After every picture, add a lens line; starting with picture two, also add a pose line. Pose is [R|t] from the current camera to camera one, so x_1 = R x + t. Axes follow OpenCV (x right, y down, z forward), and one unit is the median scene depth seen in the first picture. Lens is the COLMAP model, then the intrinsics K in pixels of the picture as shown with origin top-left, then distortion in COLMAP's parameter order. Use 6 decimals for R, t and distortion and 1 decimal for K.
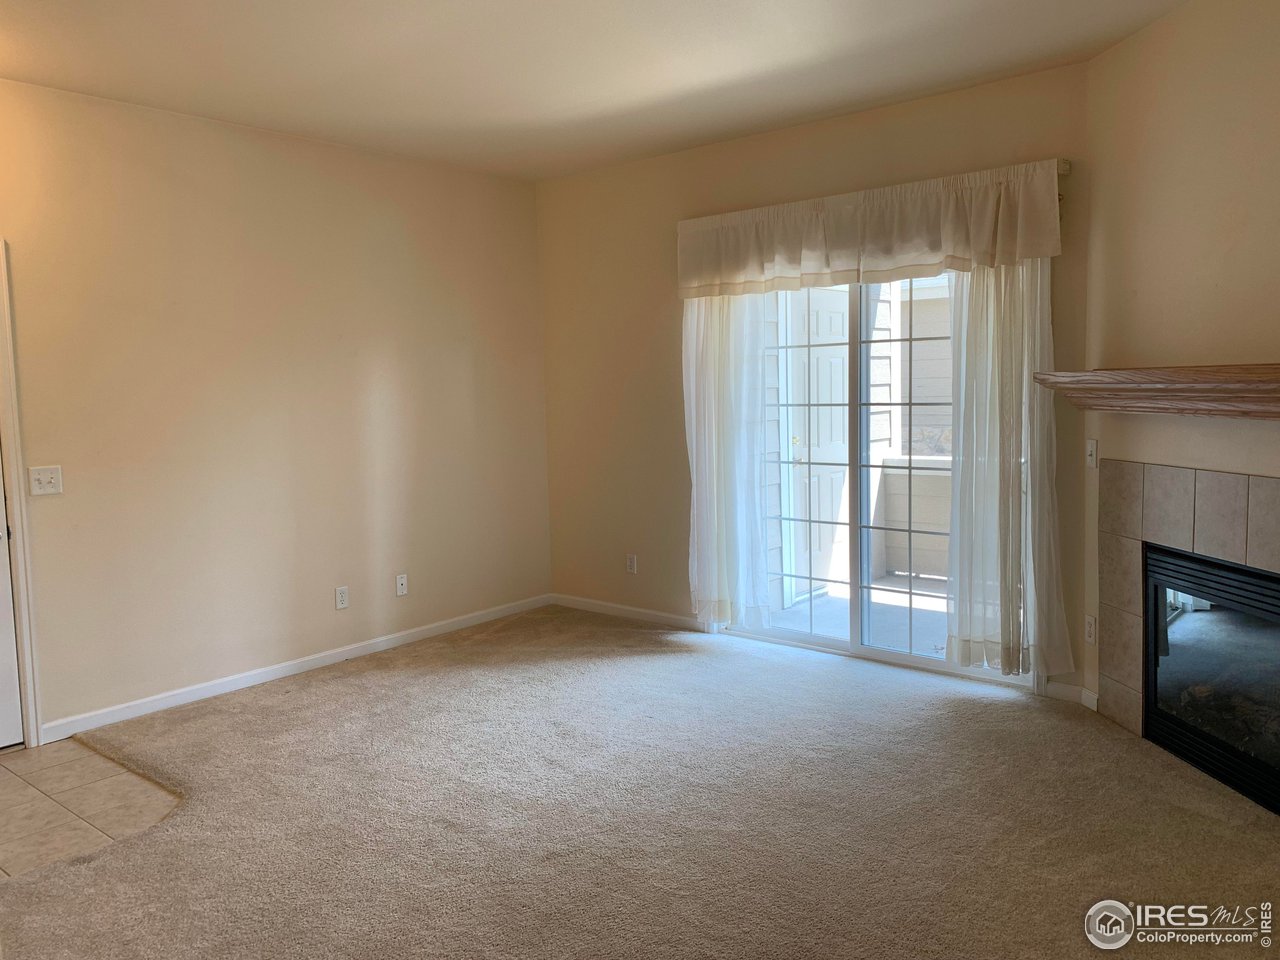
lens RADIAL K [[974.0, 0, 640.0], [0, 974.0, 480.0], [0, 0, 1]] dist [0.041014, -0.051988]
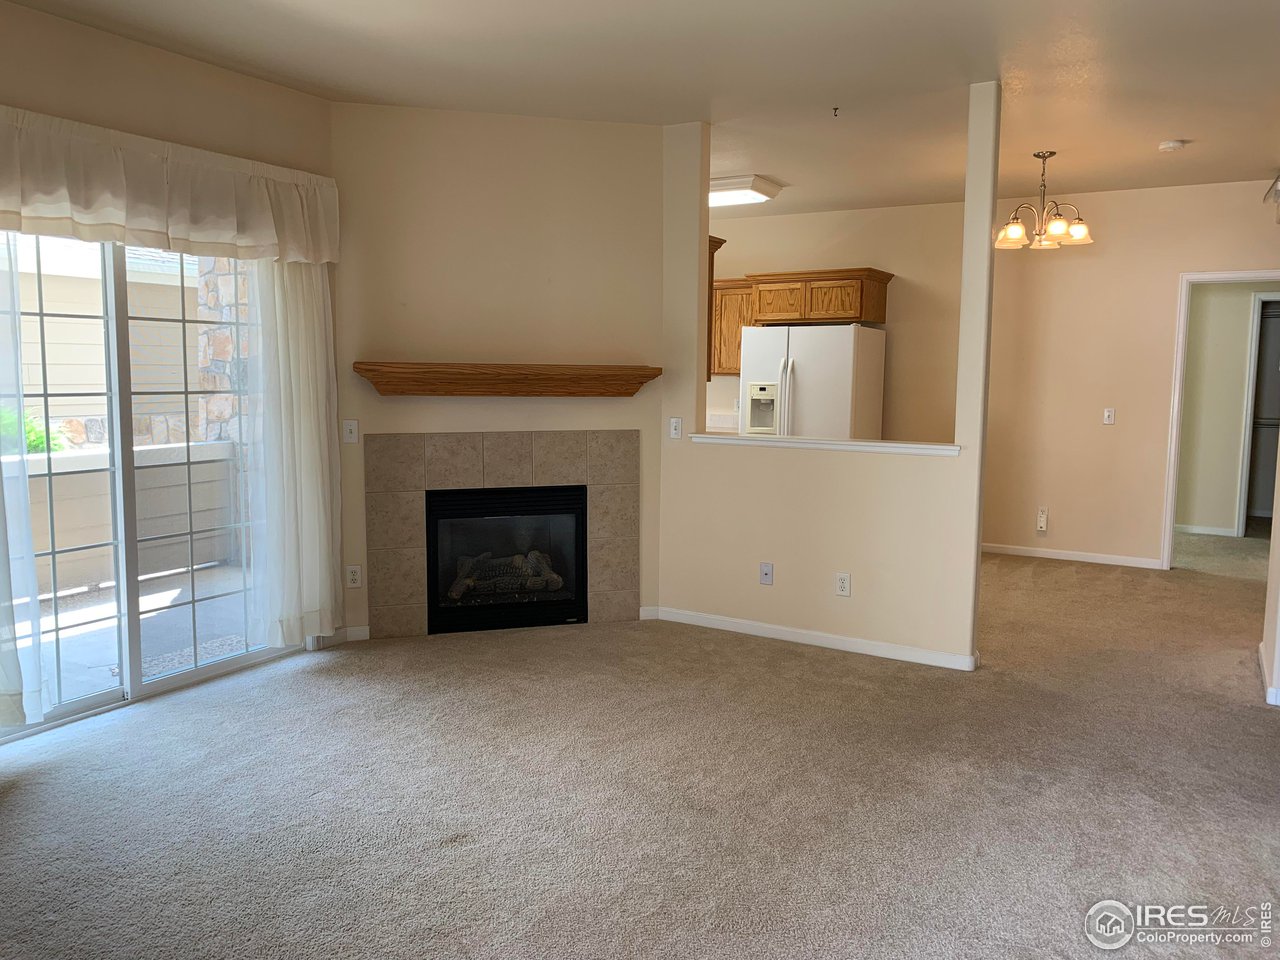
lens RADIAL K [[975.1, 0, 632.0], [0, 975.1, 470.4], [0, 0, 1]] dist [0.123663, -0.255574]
pose [[-0.185233, -0.081913, 0.979275, -0.713015], [0.087232, 0.991215, 0.099412, -0.062215], [-0.978815, 0.103838, -0.176460, 0.782367]]
